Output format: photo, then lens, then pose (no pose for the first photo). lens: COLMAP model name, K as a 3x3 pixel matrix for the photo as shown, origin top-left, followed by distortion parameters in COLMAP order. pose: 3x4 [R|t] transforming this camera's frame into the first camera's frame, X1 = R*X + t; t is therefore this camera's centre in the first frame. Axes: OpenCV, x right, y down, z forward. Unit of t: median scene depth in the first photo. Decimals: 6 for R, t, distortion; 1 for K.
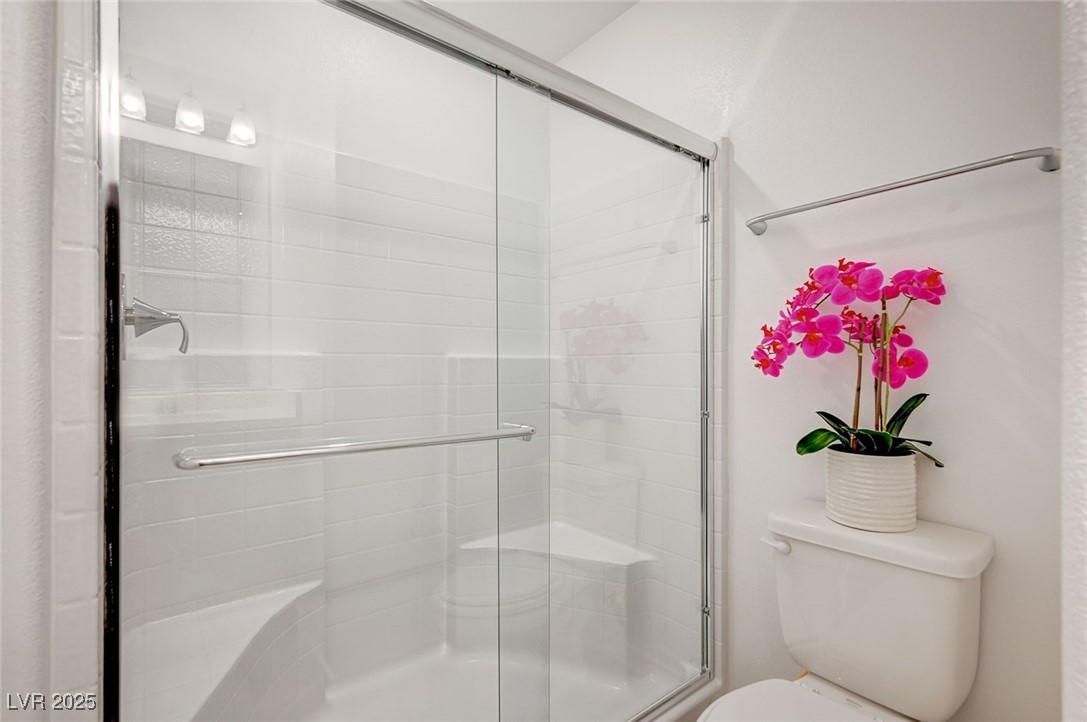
lens RADIAL K [[507.8, 0, 544.3], [0, 507.8, 357.5], [0, 0, 1]] dist [0.000626, 0.001688]
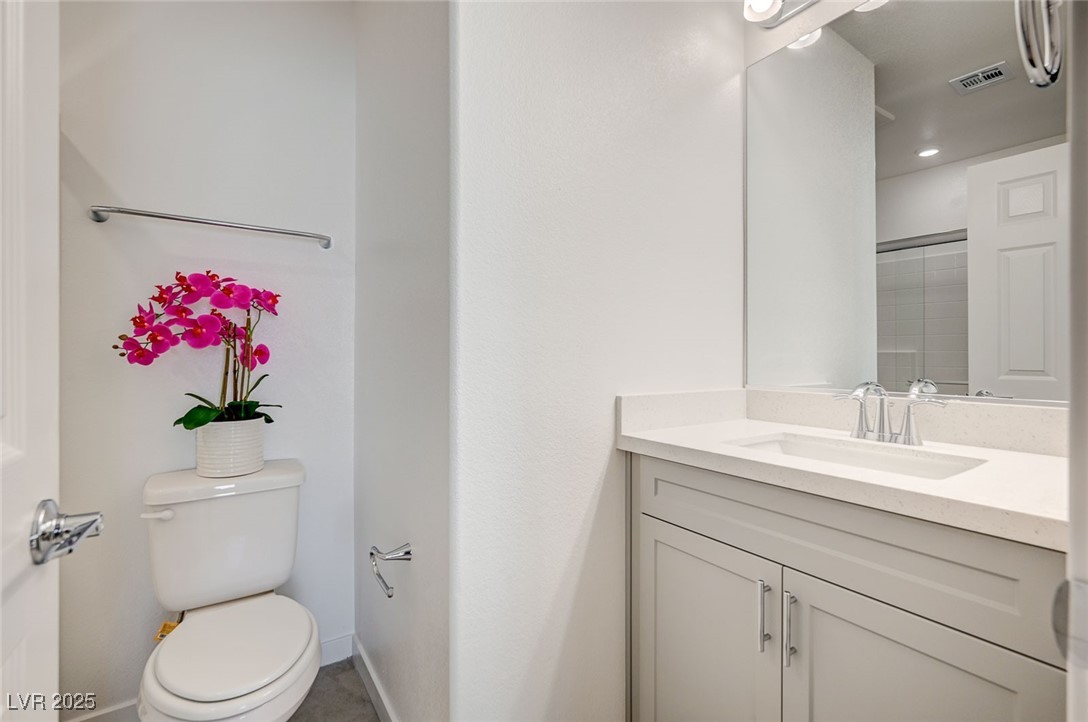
lens RADIAL K [[477.0, 0, 516.3], [0, 477.0, 354.3], [0, 0, 1]] dist [0.000629, 0.000058]
pose [[0.108932, 0.004131, 0.994041, -0.507136], [-0.022214, 0.999752, -0.001721, -0.001061], [-0.993801, -0.021894, 0.108997, 0.107664]]
